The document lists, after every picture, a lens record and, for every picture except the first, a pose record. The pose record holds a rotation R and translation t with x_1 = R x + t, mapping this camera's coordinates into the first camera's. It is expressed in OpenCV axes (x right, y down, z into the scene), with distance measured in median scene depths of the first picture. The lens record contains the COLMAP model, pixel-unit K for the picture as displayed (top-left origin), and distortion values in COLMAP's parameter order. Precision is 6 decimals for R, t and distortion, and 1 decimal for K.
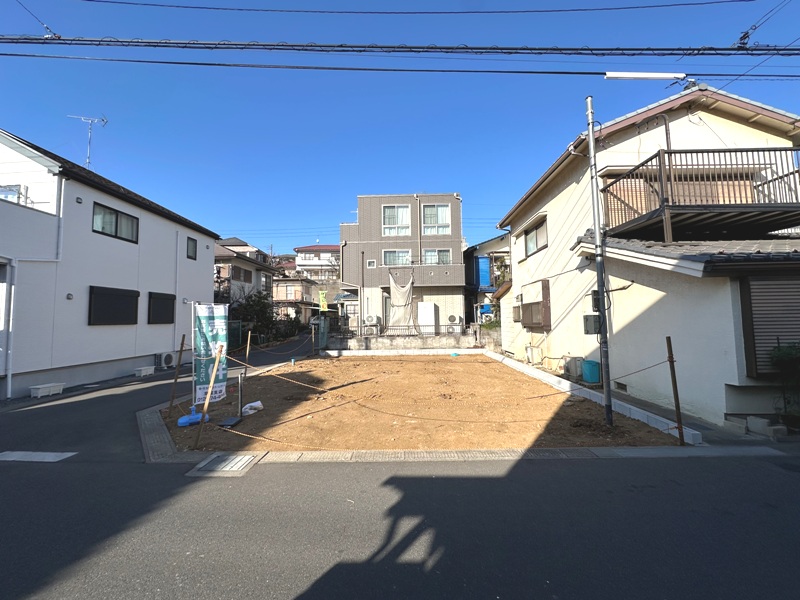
lens RADIAL K [[320.2, 0, 401.5], [0, 320.2, 298.3], [0, 0, 1]] dist [-0.000644, -0.000046]
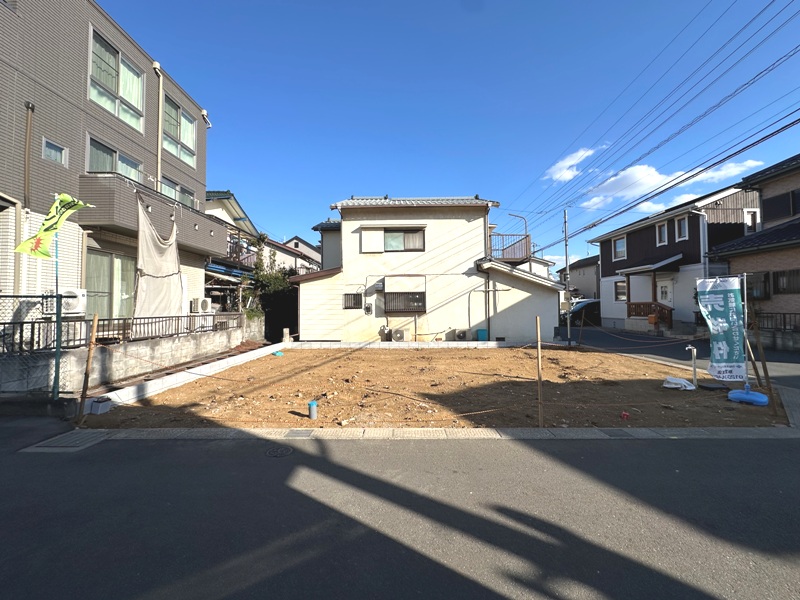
lens RADIAL K [[320.2, 0, 401.5], [0, 320.2, 298.3], [0, 0, 1]] dist [-0.000644, -0.000046]
pose [[-0.022547, 0.042107, 0.998859, -0.700783], [-0.061539, 0.997160, -0.043424, 0.080154], [-0.997850, -0.062448, -0.019892, 0.905379]]
